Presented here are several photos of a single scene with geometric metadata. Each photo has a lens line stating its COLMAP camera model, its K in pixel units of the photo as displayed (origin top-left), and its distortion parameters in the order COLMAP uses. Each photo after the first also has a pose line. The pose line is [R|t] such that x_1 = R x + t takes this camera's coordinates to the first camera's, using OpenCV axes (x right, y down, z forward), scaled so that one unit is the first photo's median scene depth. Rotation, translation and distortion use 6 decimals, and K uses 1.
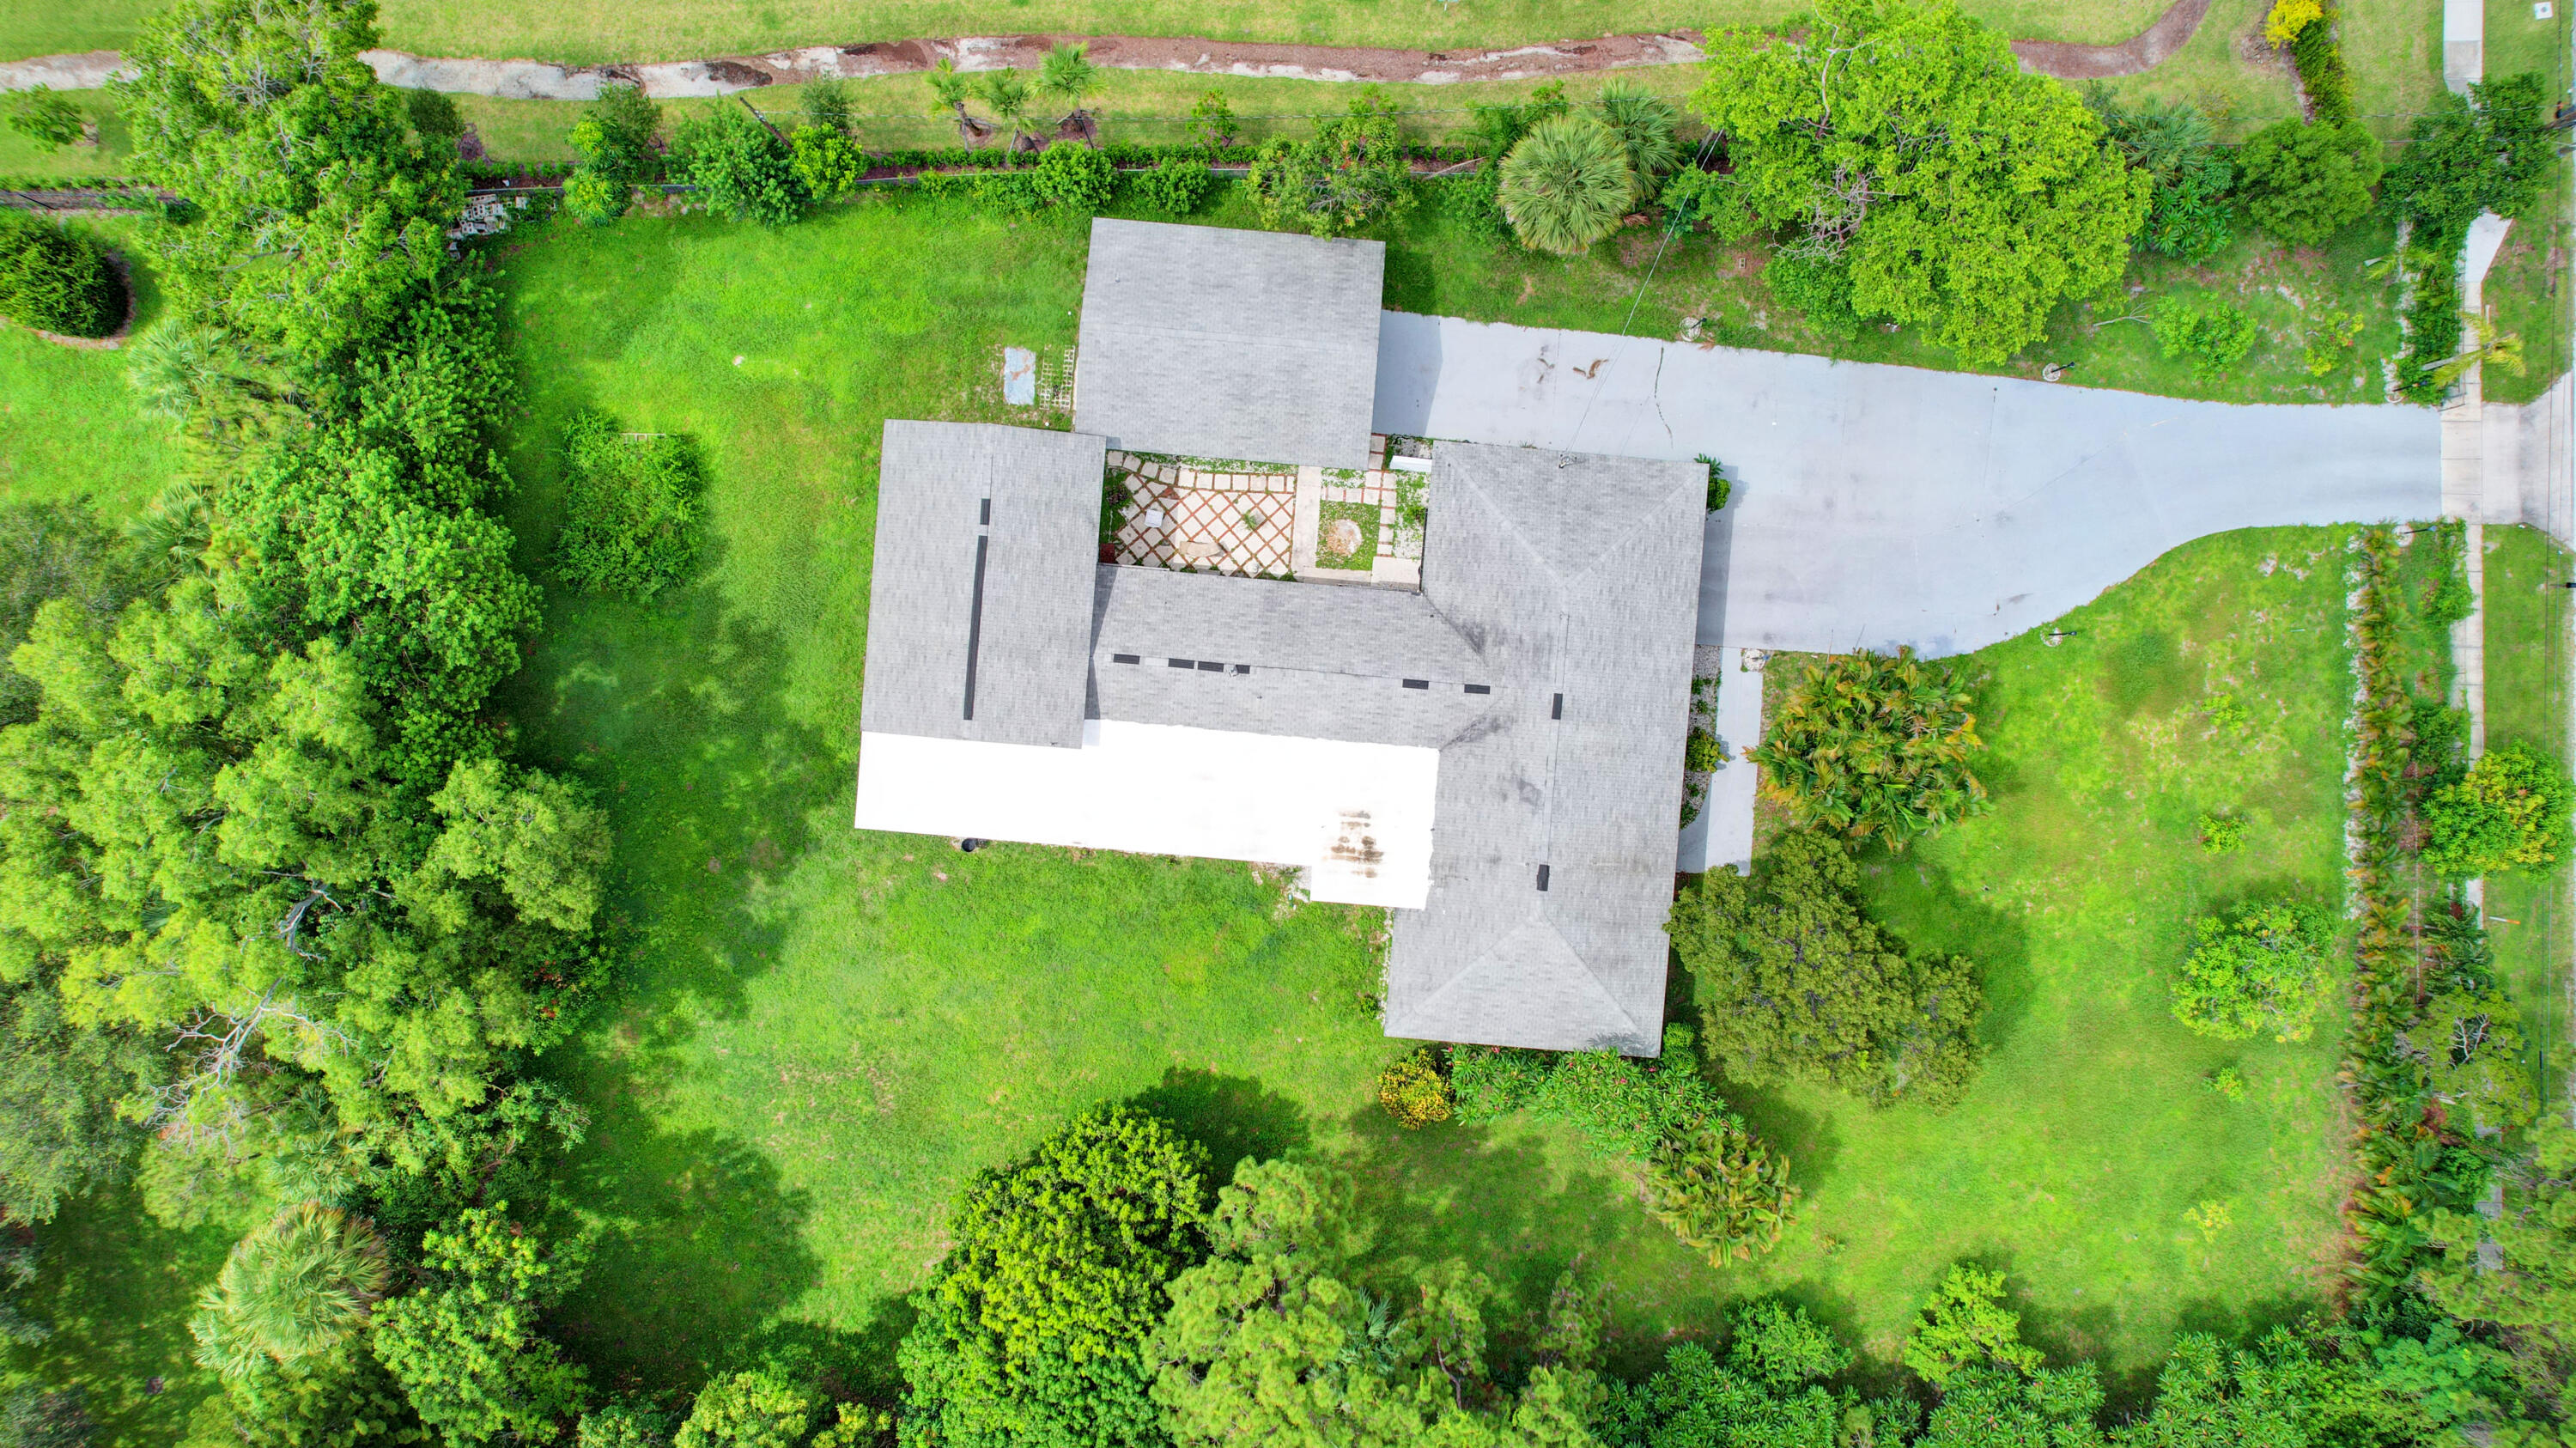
lens RADIAL K [[1671.9, 0, 1288.0], [0, 1671.9, 724.0], [0, 0, 1]] dist [-0.072532, 0.073293]
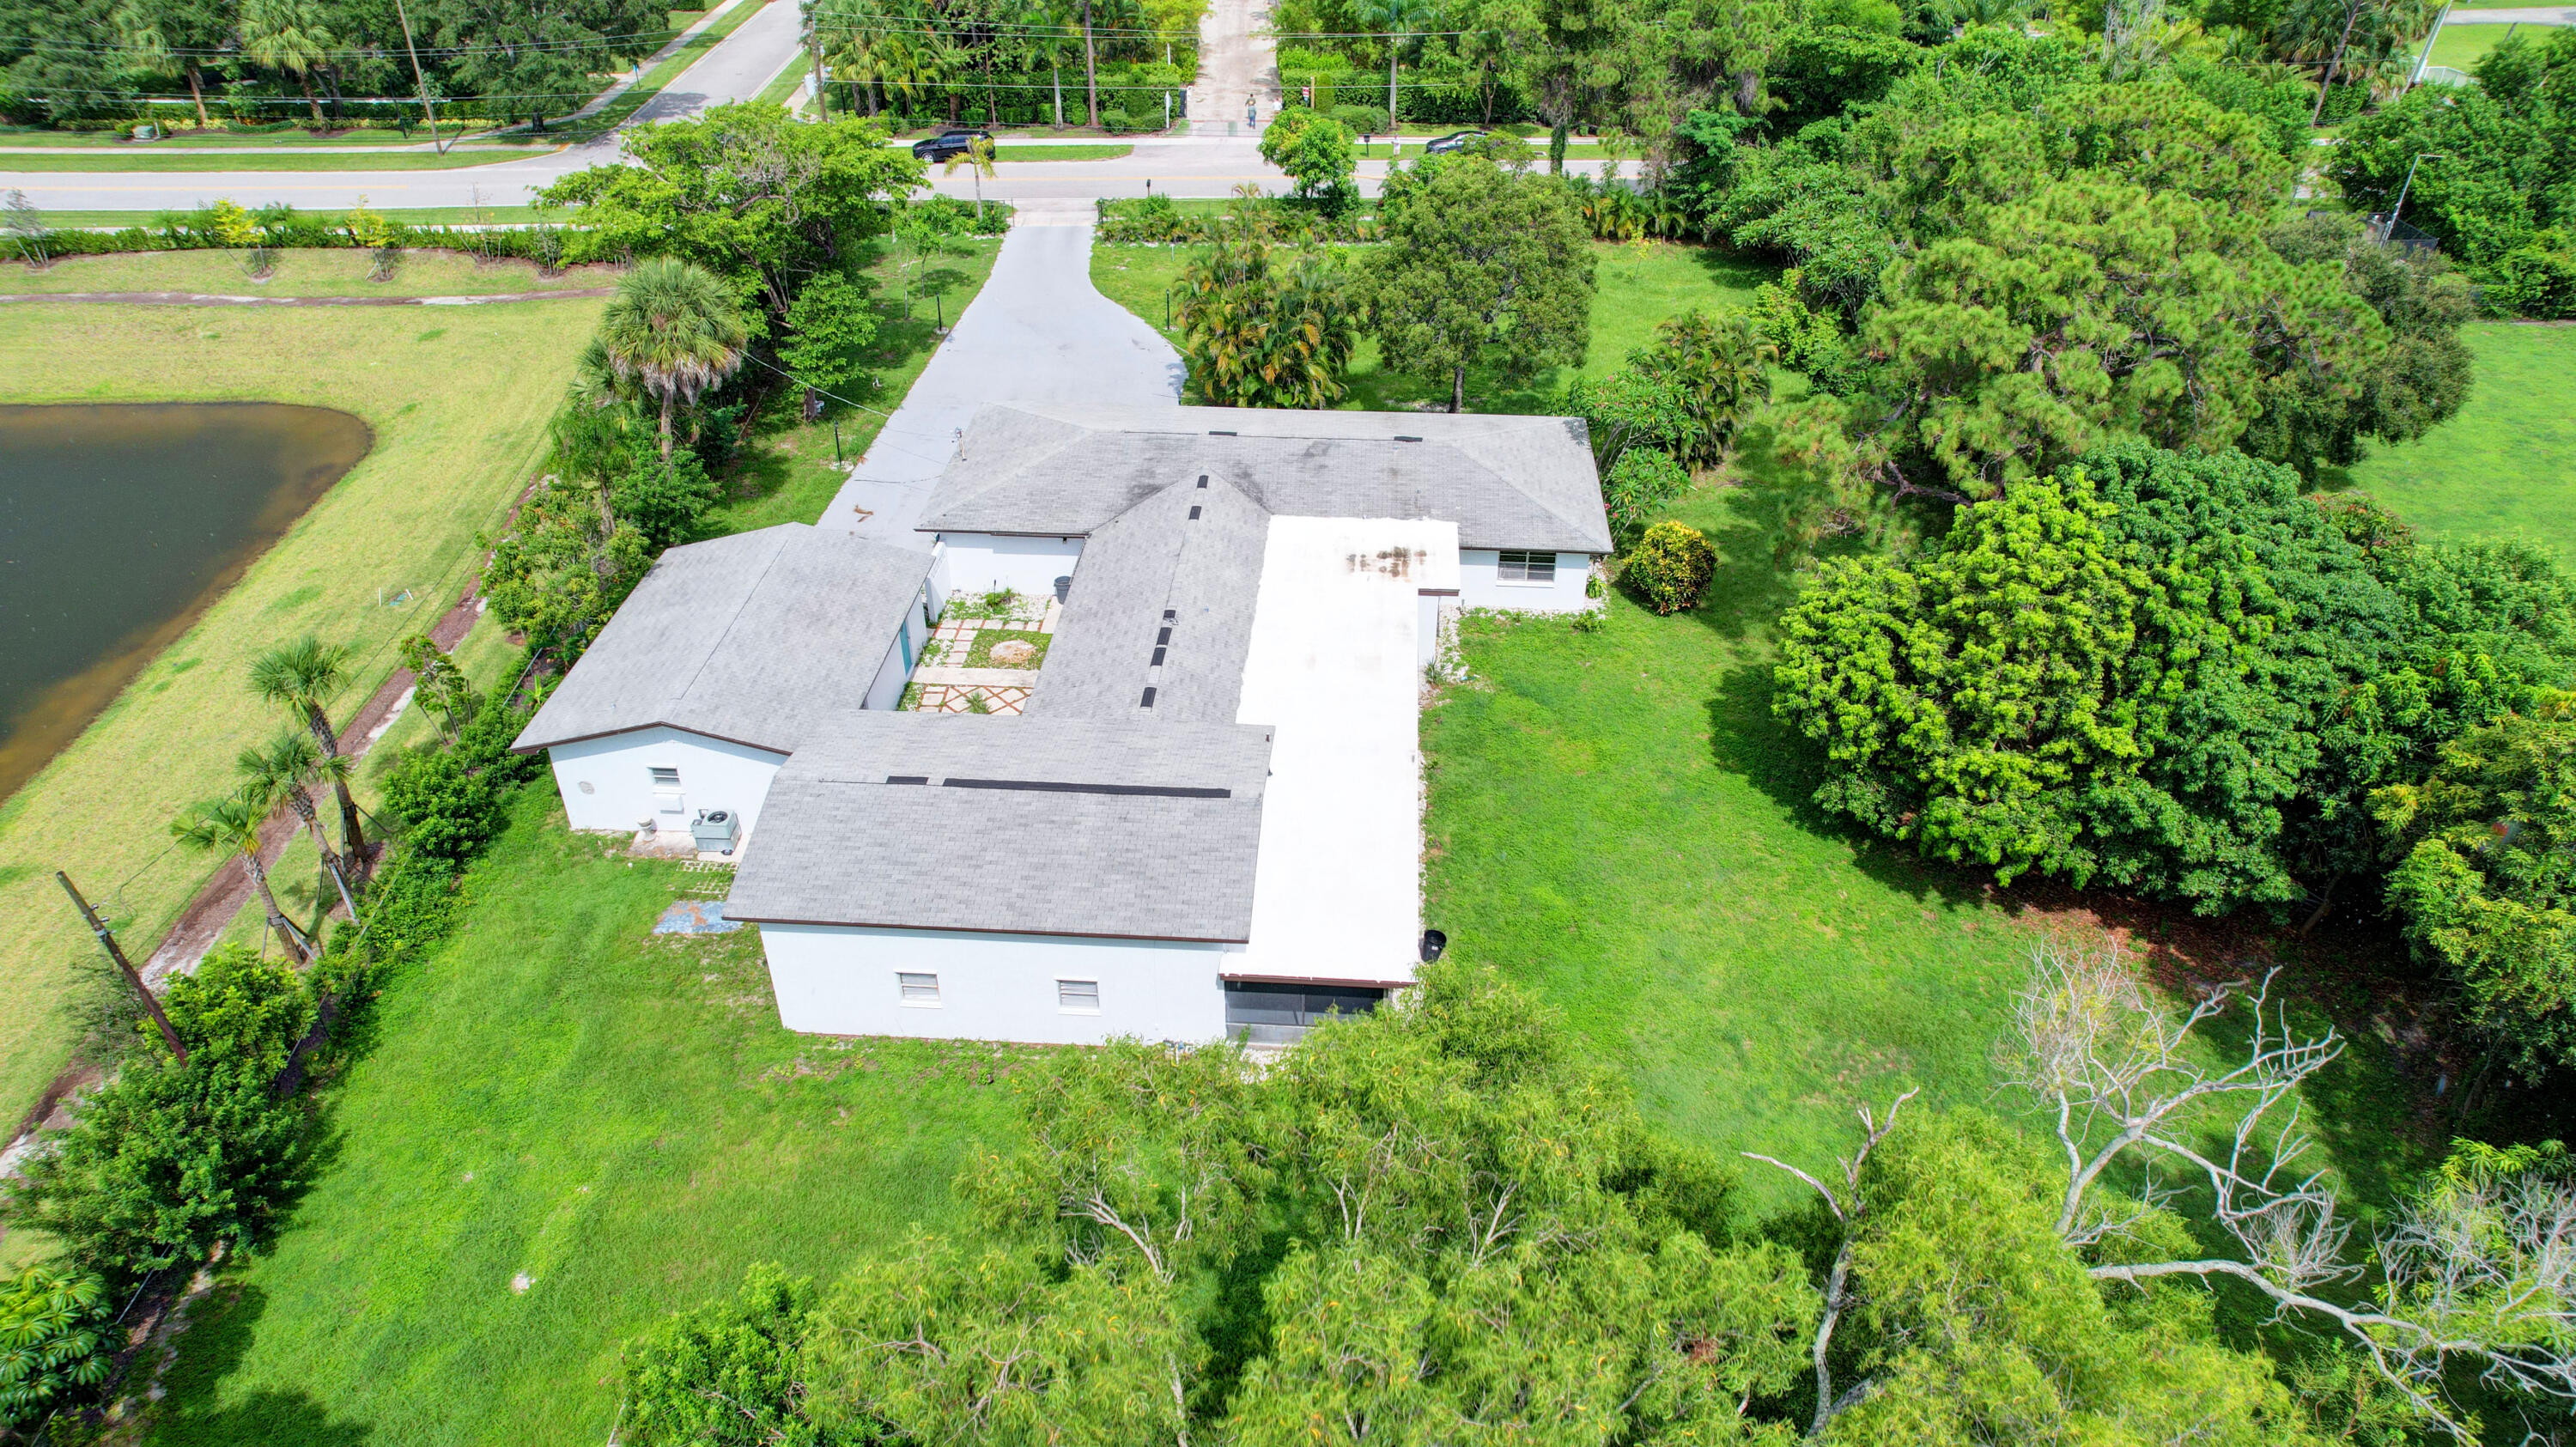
lens RADIAL K [[1671.8, 0, 1288.0], [0, 1671.8, 723.5], [0, 0, 1]] dist [-0.072532, 0.073293]
pose [[-0.019125, -0.557205, 0.830155, -0.660597], [0.999787, -0.017147, 0.011524, 0.011460], [0.007813, 0.830198, 0.557414, 0.583536]]
